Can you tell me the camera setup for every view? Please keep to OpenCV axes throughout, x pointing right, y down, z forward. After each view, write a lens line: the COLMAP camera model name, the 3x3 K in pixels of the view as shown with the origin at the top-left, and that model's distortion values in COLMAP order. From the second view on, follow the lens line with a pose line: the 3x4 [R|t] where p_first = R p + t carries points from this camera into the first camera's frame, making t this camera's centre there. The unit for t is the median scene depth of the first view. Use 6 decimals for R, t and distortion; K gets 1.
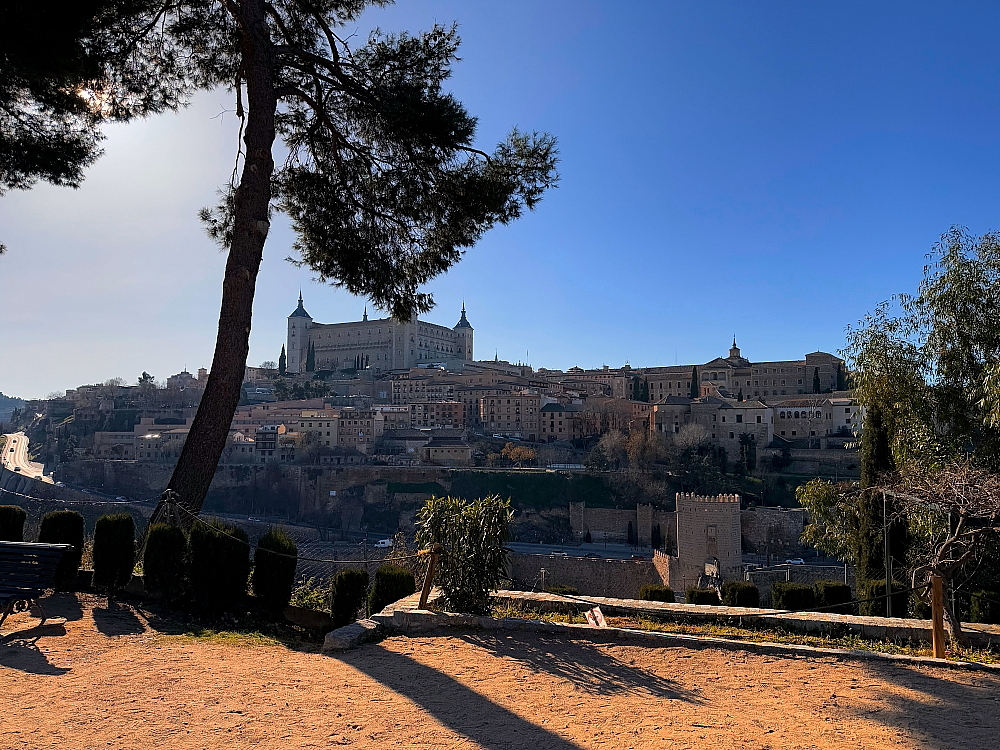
lens RADIAL K [[703.6, 0, 495.3], [0, 703.6, 378.1], [0, 0, 1]] dist [0.097052, -0.099109]
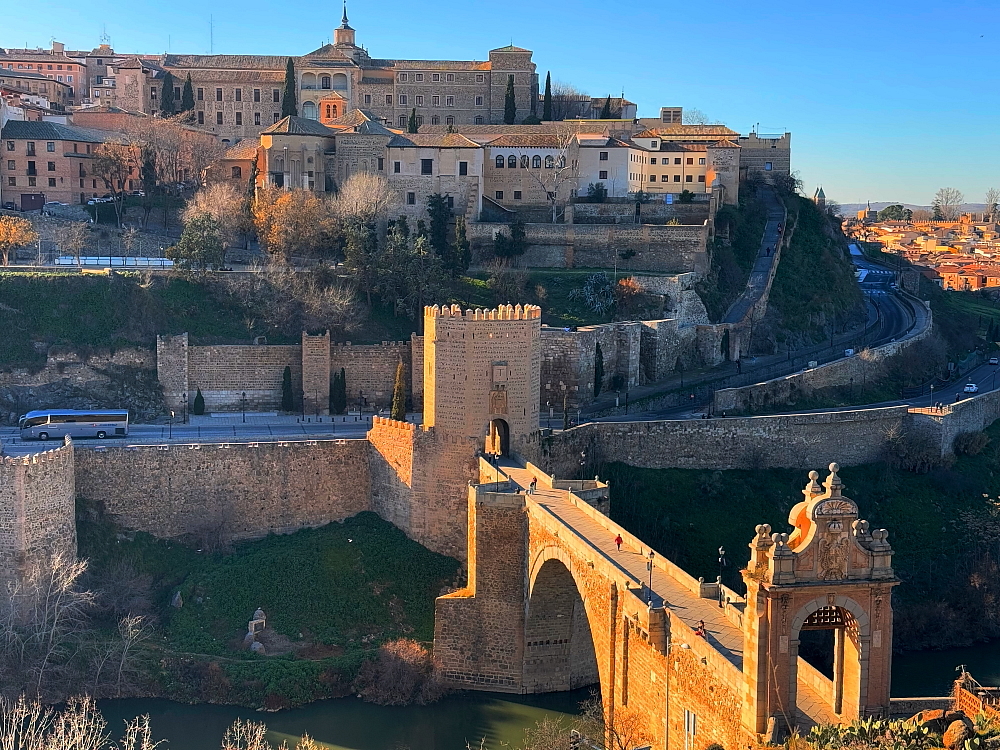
lens RADIAL K [[1409.7, 0, 503.5], [0, 1409.7, 375.7], [0, 0, 1]] dist [0.141650, 0.000000]
pose [[0.849670, -0.053658, 0.524578, -0.178216], [-0.051999, 0.981435, 0.184614, 0.013314], [-0.524745, -0.184138, 0.831105, 0.075410]]
